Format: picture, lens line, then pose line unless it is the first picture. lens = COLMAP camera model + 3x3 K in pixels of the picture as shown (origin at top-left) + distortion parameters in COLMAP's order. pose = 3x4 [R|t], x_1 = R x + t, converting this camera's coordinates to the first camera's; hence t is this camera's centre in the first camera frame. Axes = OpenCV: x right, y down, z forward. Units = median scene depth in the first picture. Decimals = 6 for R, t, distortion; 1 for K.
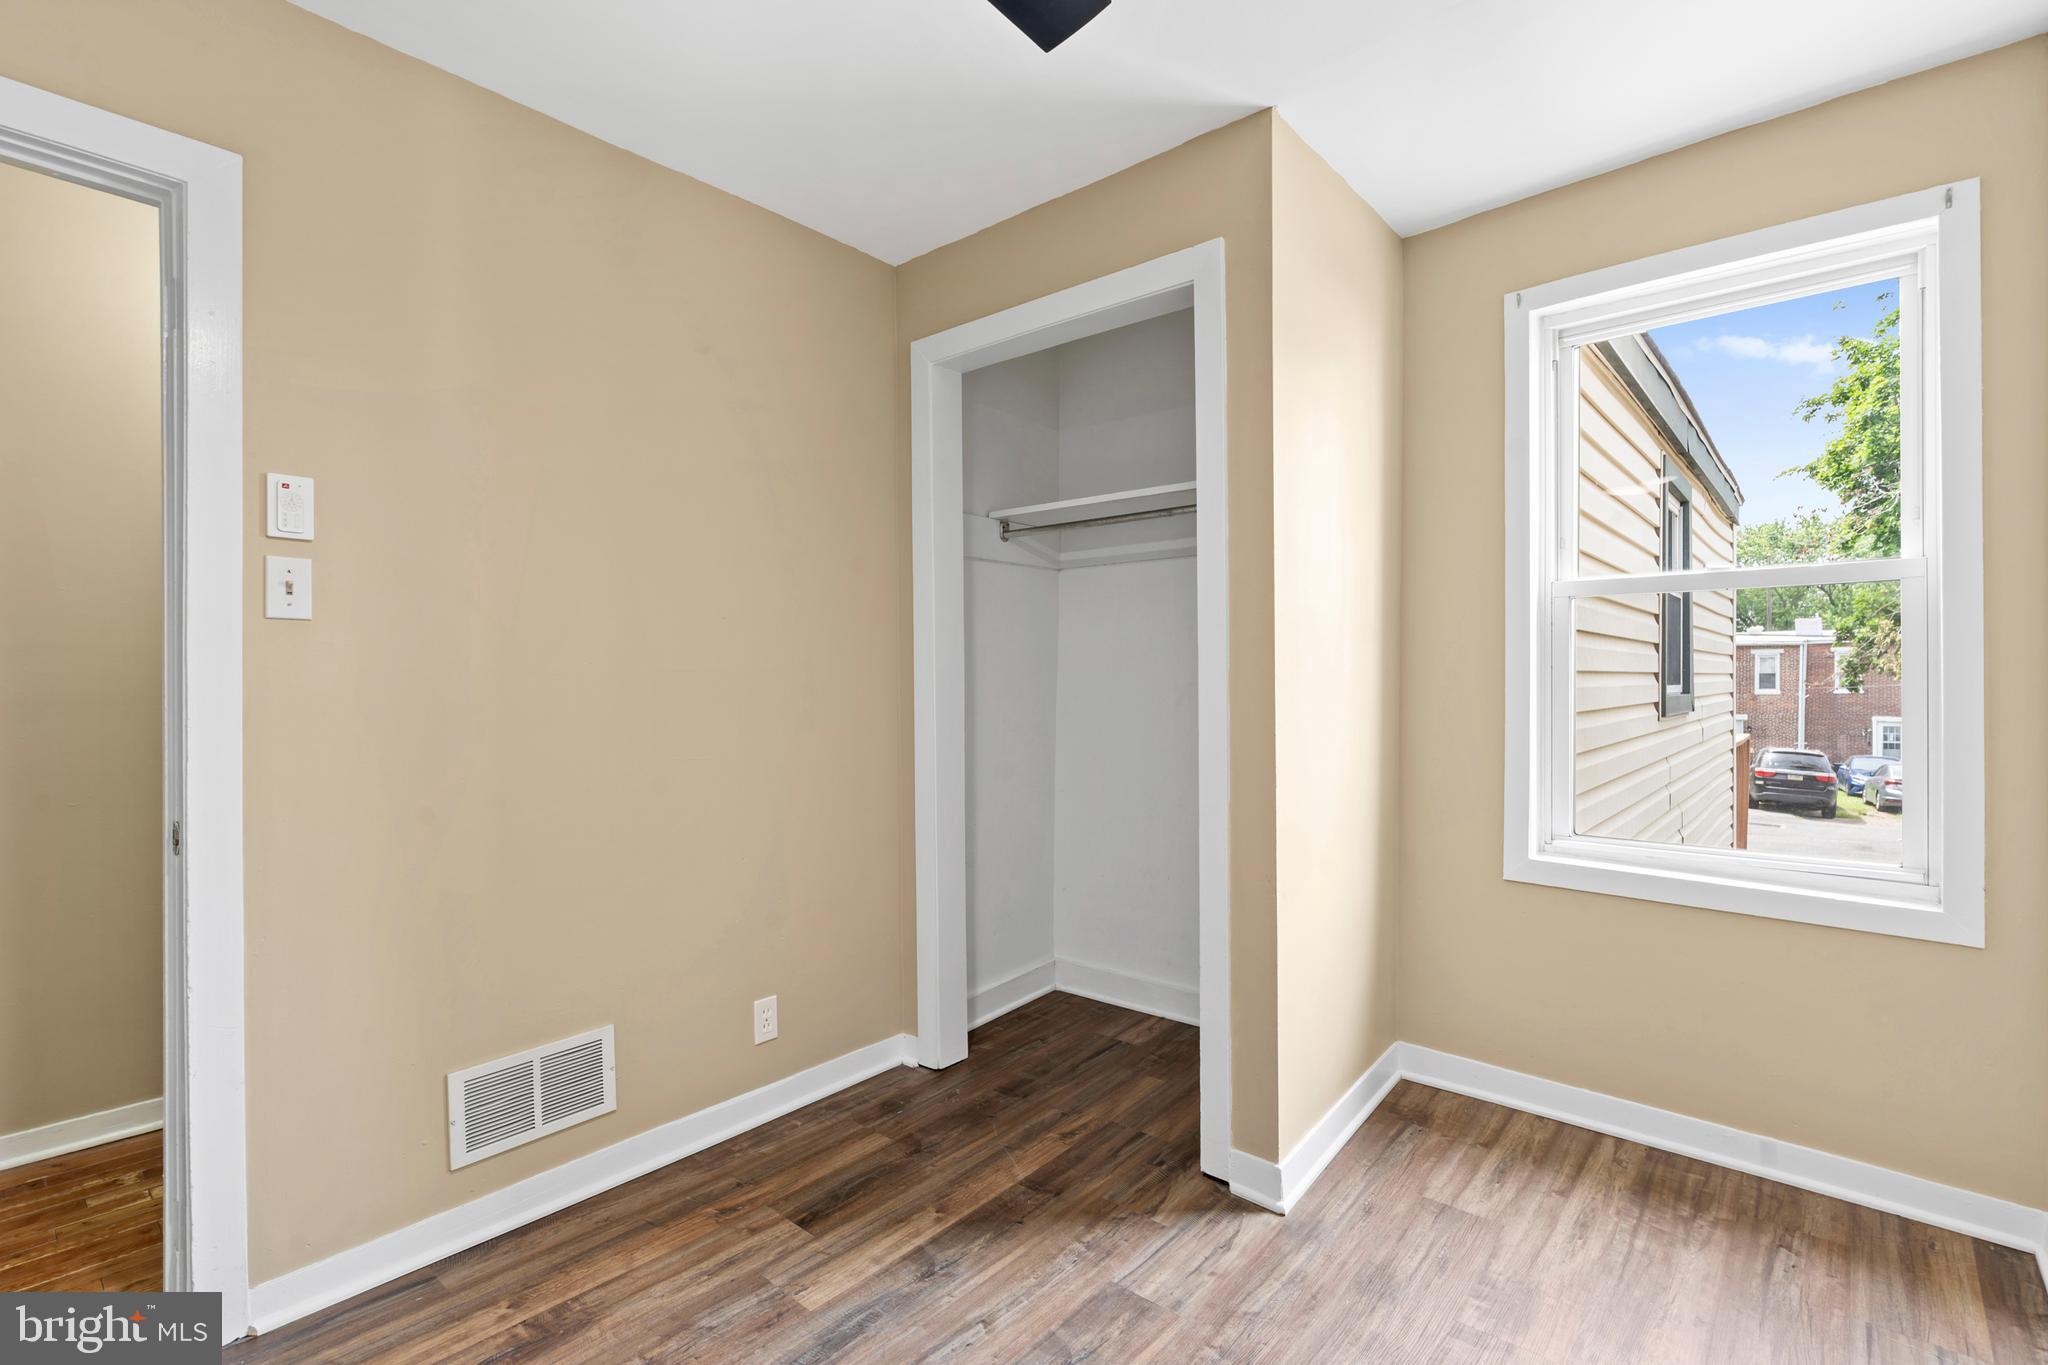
lens RADIAL K [[957.8, 0, 1008.8], [0, 957.8, 687.5], [0, 0, 1]] dist [-0.000028, 0.000446]
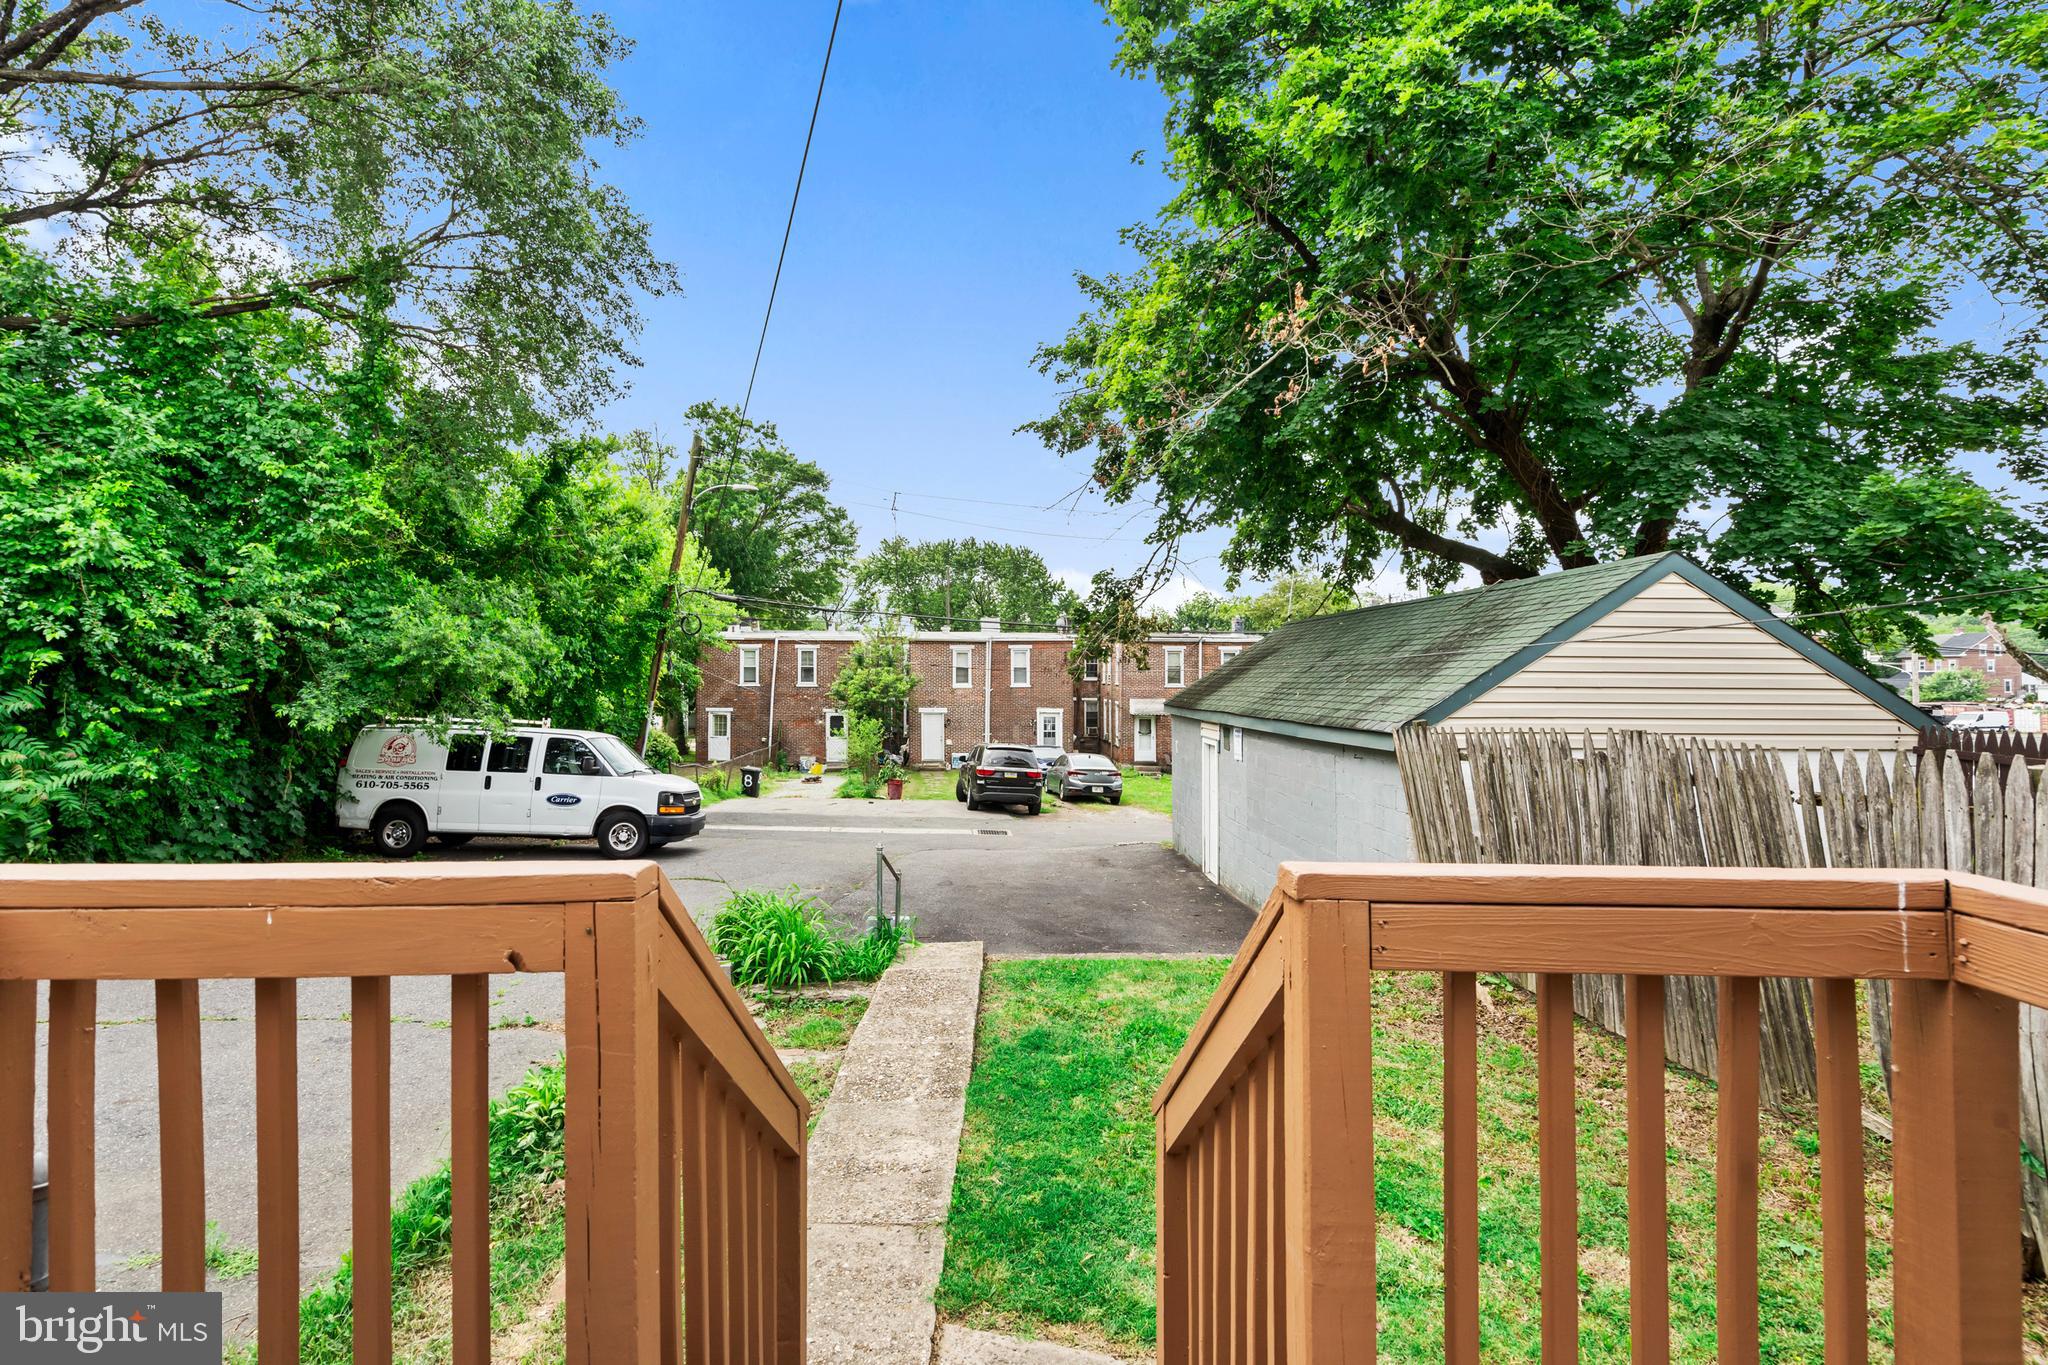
lens RADIAL K [[957.8, 0, 1008.8], [0, 957.8, 687.5], [0, 0, 1]] dist [-0.000028, 0.000446]
pose [[0.726191, 0.002281, 0.687489, 0.166092], [-0.004930, 0.999986, 0.001890, 0.006157], [-0.687475, -0.004762, 0.726192, 0.305744]]
